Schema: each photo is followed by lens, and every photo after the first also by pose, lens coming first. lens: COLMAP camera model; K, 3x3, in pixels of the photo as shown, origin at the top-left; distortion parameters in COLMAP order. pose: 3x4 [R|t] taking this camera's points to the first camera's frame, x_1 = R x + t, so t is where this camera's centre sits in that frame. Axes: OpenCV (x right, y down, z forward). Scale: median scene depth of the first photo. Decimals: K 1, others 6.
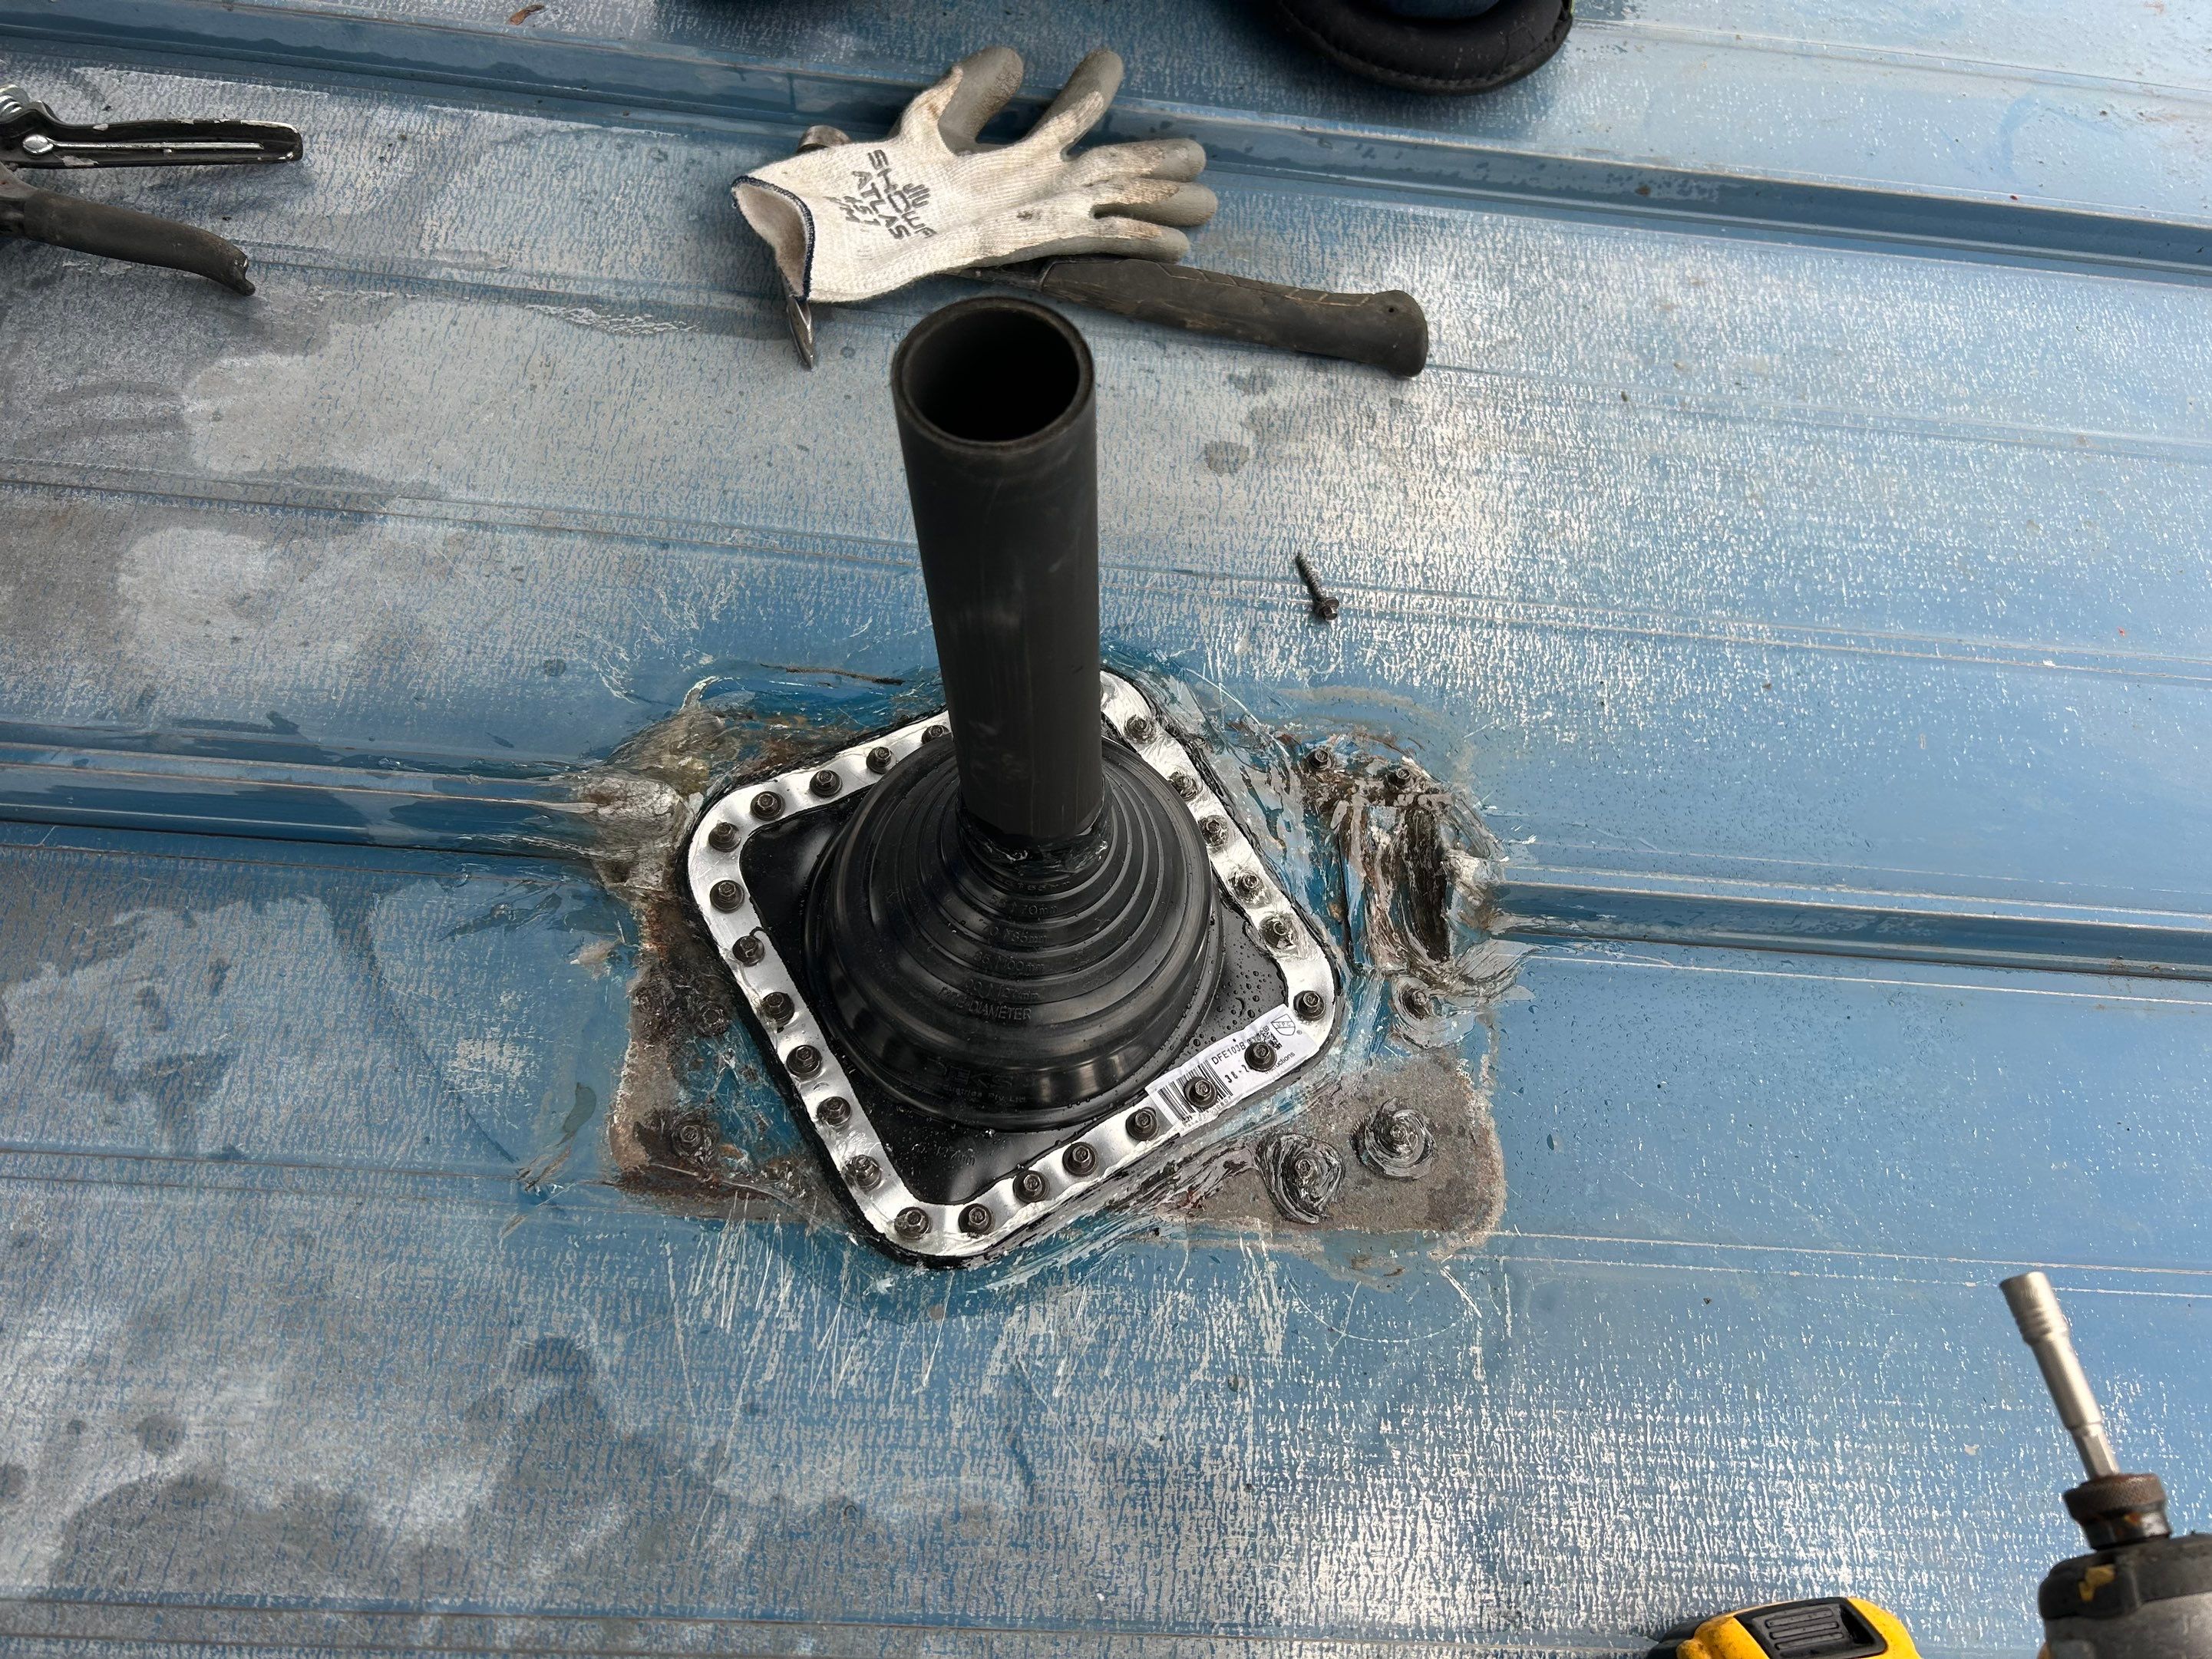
lens RADIAL K [[1727.6, 0, 1074.2], [0, 1727.6, 864.0], [0, 0, 1]] dist [0.059285, -0.108291]
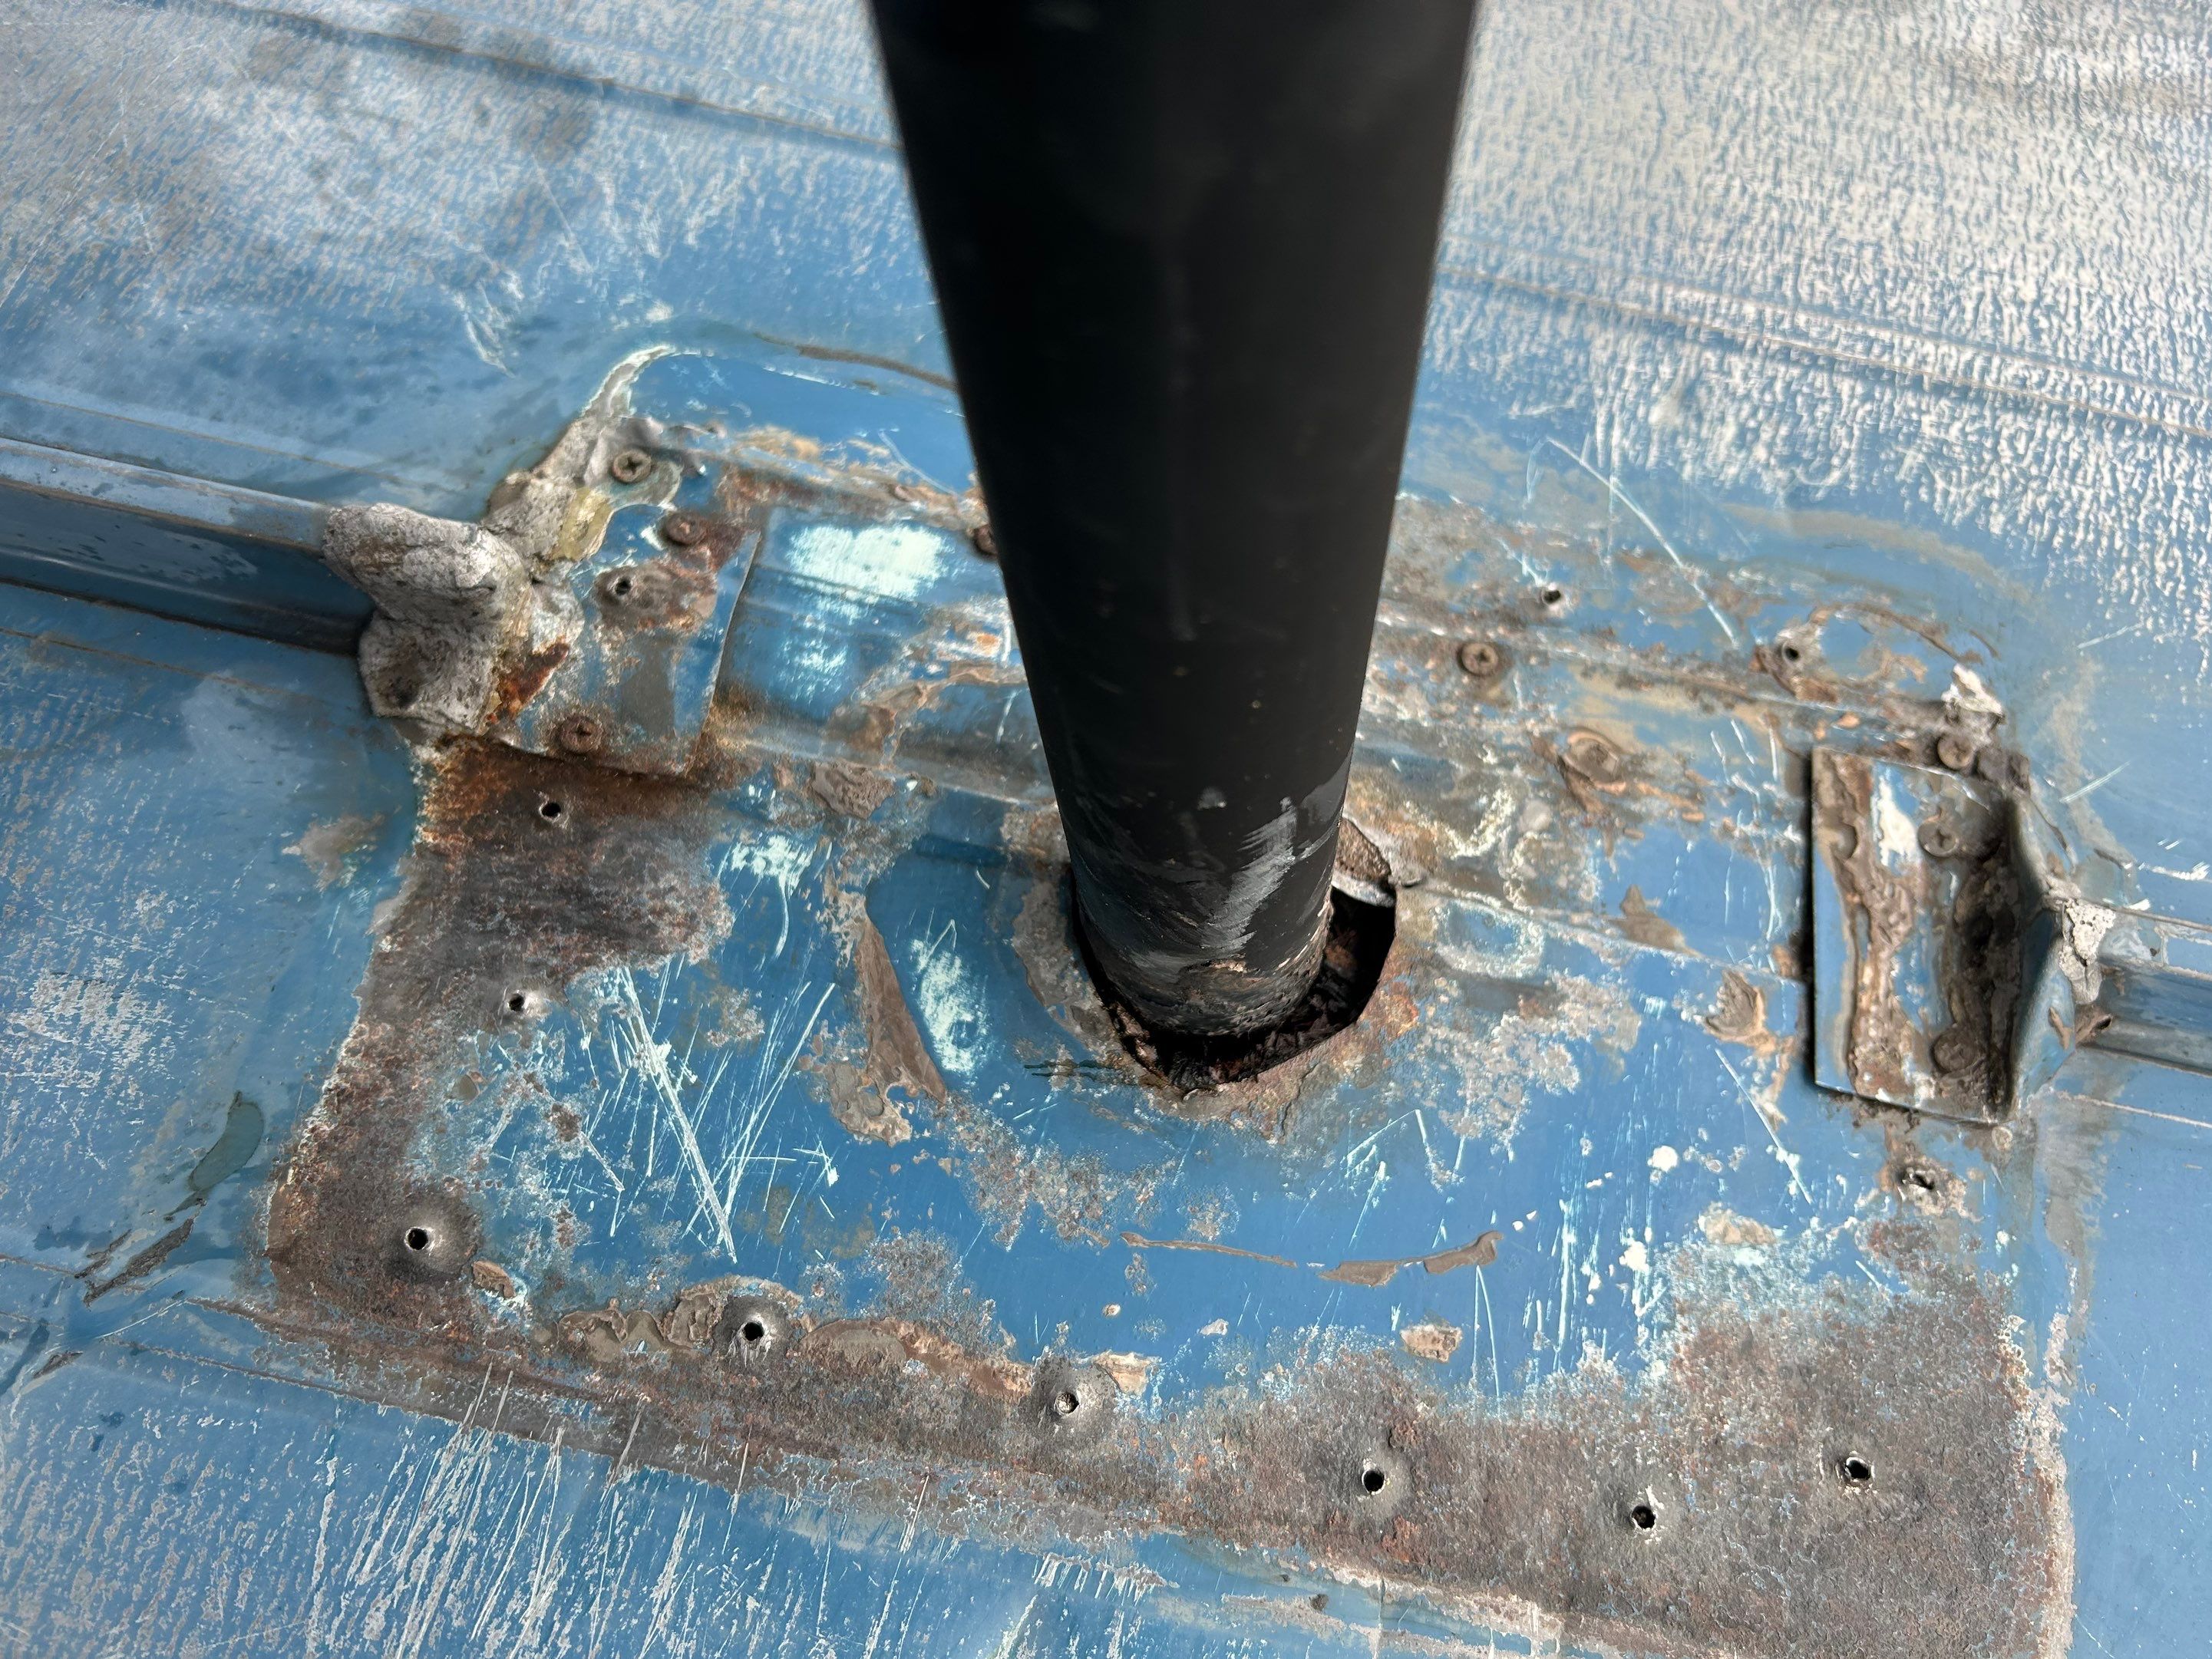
lens RADIAL K [[1727.6, 0, 1074.2], [0, 1727.6, 864.0], [0, 0, 1]] dist [0.059285, -0.108291]
pose [[0.980635, 0.152706, -0.122624, 0.008873], [-0.138236, 0.983231, 0.118946, -0.036425], [0.138731, -0.099692, 0.985300, 0.542725]]
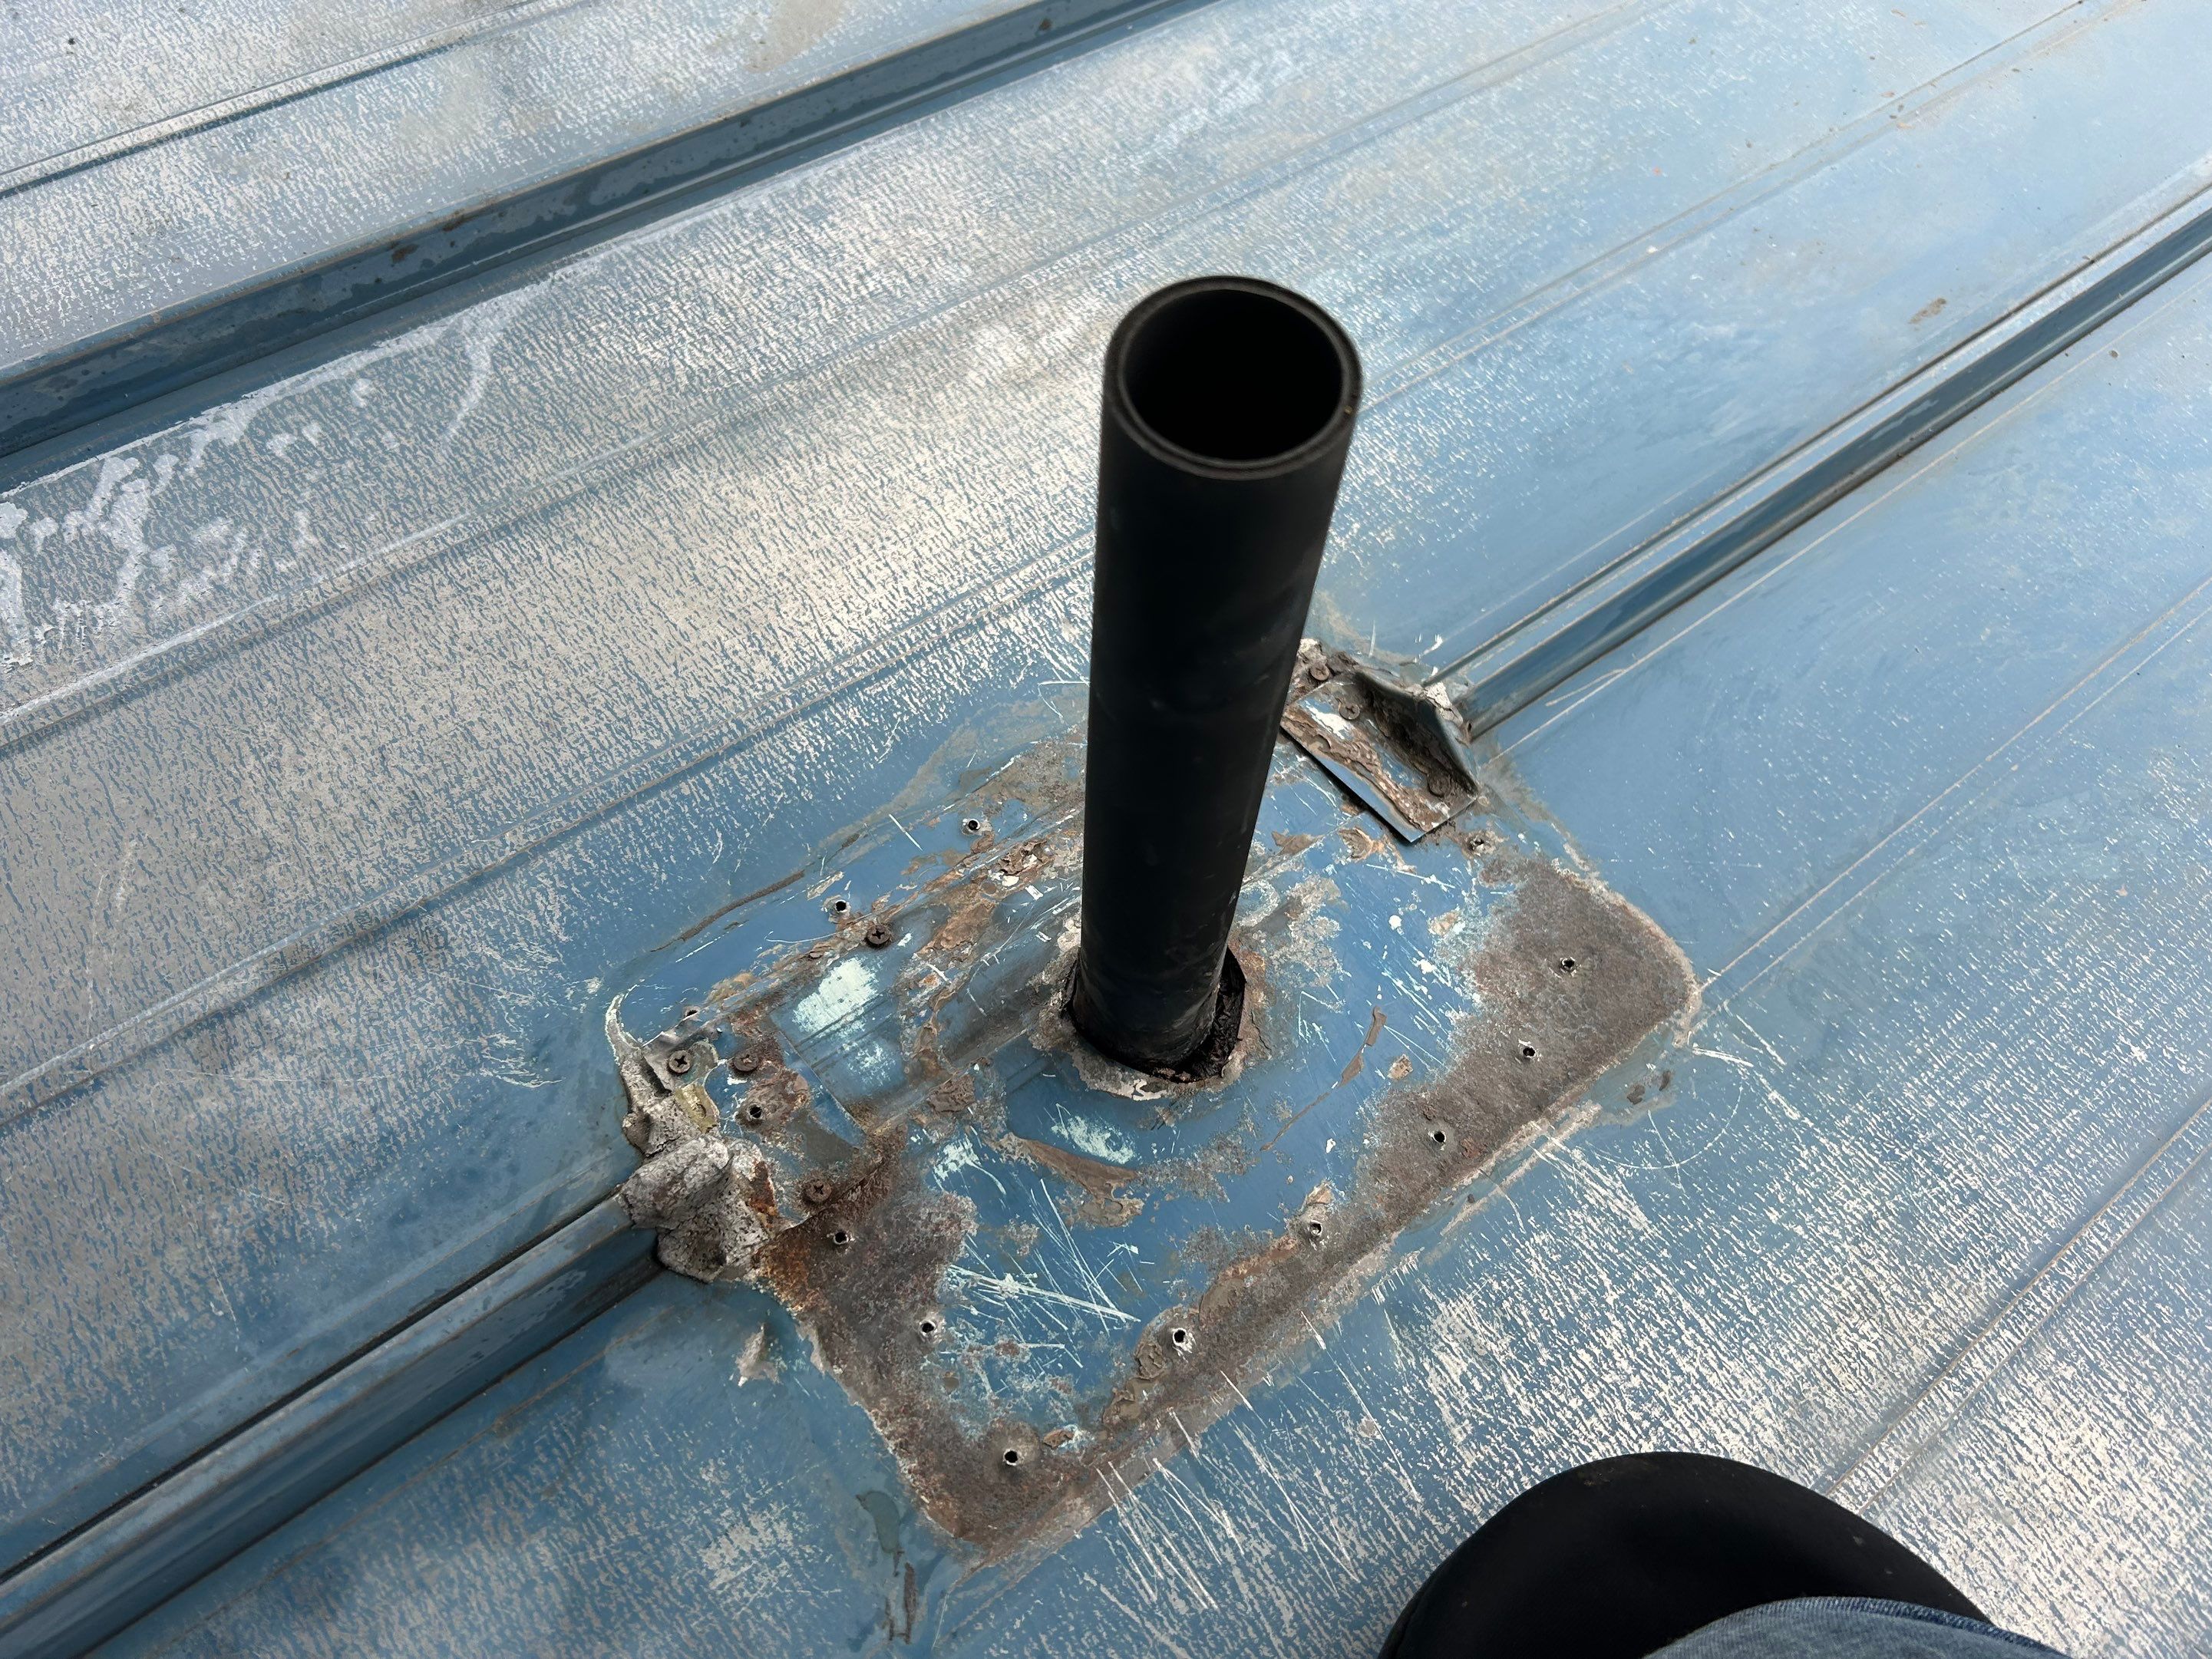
lens RADIAL K [[1727.6, 0, 1074.2], [0, 1727.6, 864.0], [0, 0, 1]] dist [0.059285, -0.108291]
pose [[0.774965, -0.560509, 0.291992, -0.283415], [0.554925, 0.824586, 0.110073, -0.150686], [-0.302469, 0.076731, 0.950066, 0.184698]]
